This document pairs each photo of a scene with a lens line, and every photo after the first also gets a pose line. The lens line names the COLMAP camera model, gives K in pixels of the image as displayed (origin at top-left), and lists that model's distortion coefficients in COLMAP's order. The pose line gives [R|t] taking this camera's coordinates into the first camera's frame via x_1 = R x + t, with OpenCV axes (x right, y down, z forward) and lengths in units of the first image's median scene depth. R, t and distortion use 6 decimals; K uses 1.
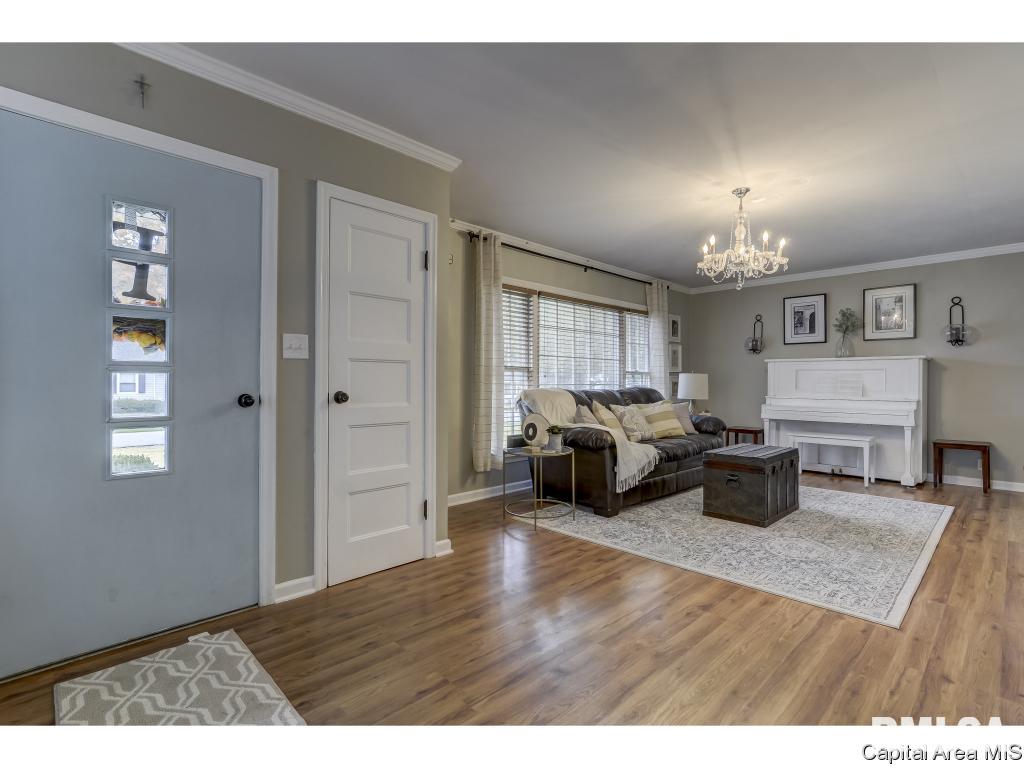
lens RADIAL K [[491.6, 0, 512.4], [0, 491.6, 381.4], [0, 0, 1]] dist [-0.016740, 0.012971]
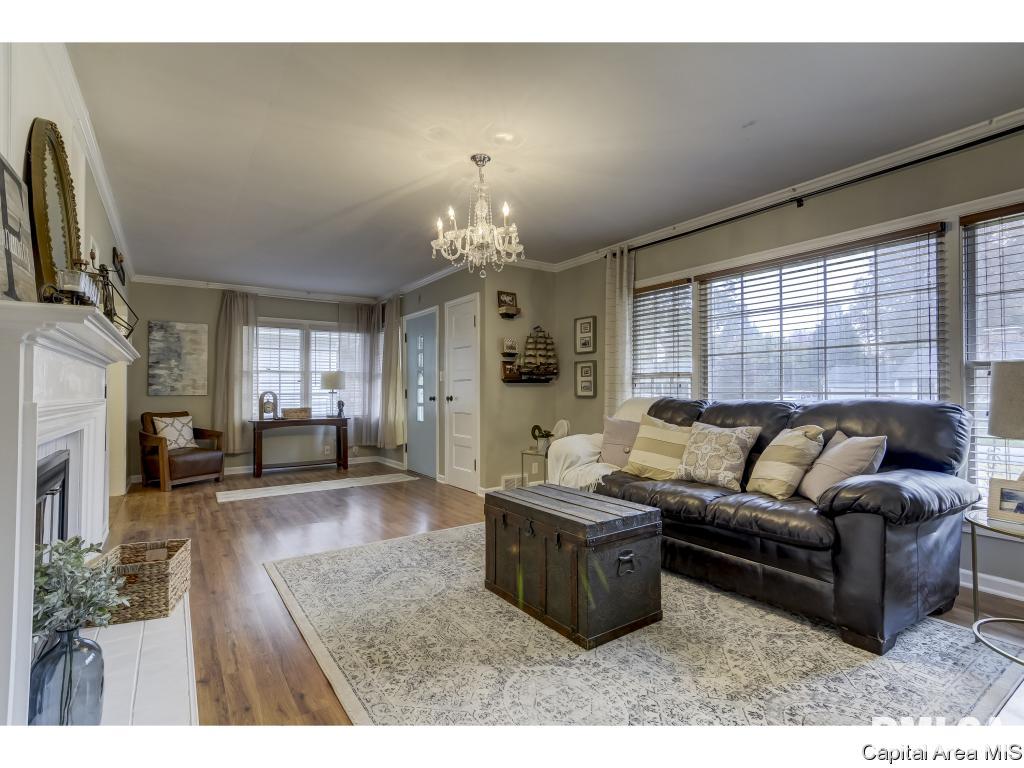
lens RADIAL K [[491.6, 0, 512.4], [0, 491.6, 381.4], [0, 0, 1]] dist [-0.016740, 0.012971]
pose [[-0.160684, -0.020886, -0.986785, 0.893038], [0.006678, 0.999730, -0.022247, 0.003841], [0.986983, -0.010165, -0.160501, 0.833229]]
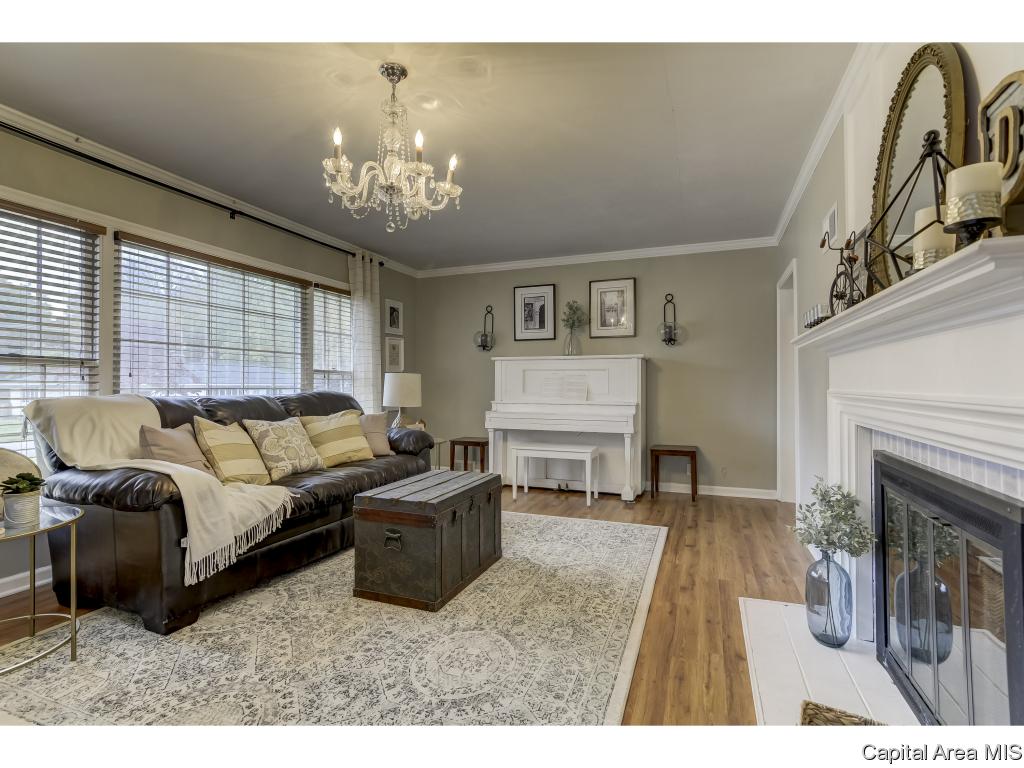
lens RADIAL K [[491.6, 0, 512.4], [0, 491.6, 381.4], [0, 0, 1]] dist [-0.016740, 0.012971]
pose [[0.910569, 0.000192, 0.413356, 0.246481], [0.002384, 0.999981, -0.005716, 0.001961], [-0.413350, 0.006191, 0.910551, 0.270442]]
